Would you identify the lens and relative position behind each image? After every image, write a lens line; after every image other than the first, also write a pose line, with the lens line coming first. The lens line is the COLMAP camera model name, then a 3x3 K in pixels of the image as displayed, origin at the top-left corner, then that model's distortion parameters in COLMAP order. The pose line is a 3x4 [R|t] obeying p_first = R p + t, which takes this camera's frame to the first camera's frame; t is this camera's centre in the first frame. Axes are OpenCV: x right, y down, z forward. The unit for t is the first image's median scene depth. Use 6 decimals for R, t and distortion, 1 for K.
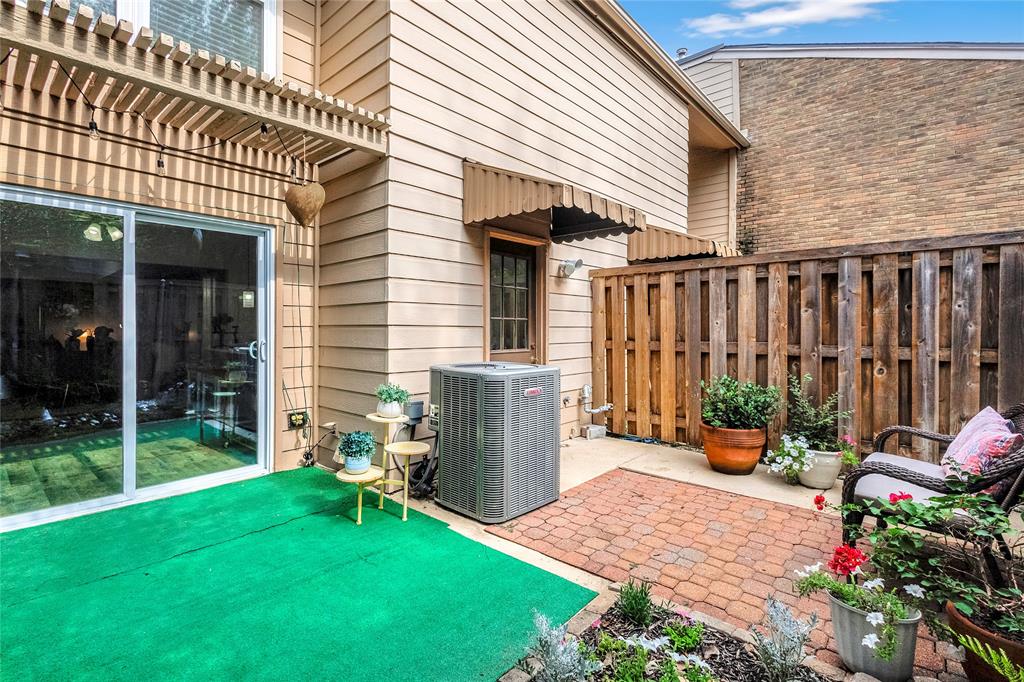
lens RADIAL K [[475.1, 0, 510.4], [0, 475.1, 330.0], [0, 0, 1]] dist [0.000049, -0.000026]
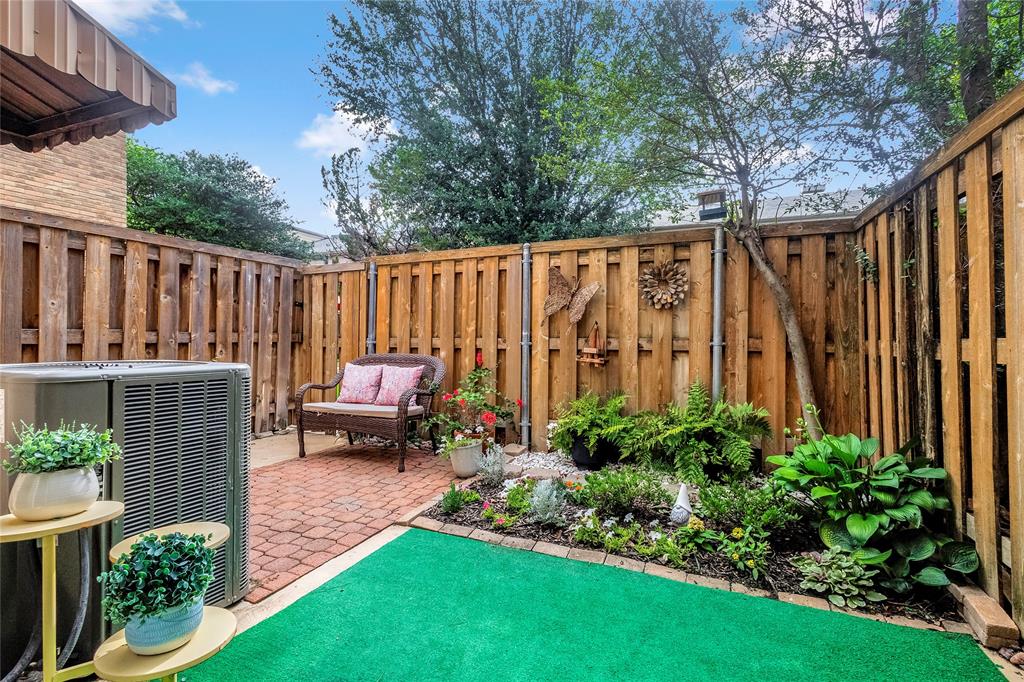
lens RADIAL K [[475.1, 0, 513.8], [0, 475.1, 336.6], [0, 0, 1]] dist [0.000049, -0.000026]
pose [[-0.319070, -0.002196, 0.947729, -0.559060], [0.000955, 0.999996, 0.002638, 0.040077], [-0.947731, 0.001746, -0.319067, 0.627518]]
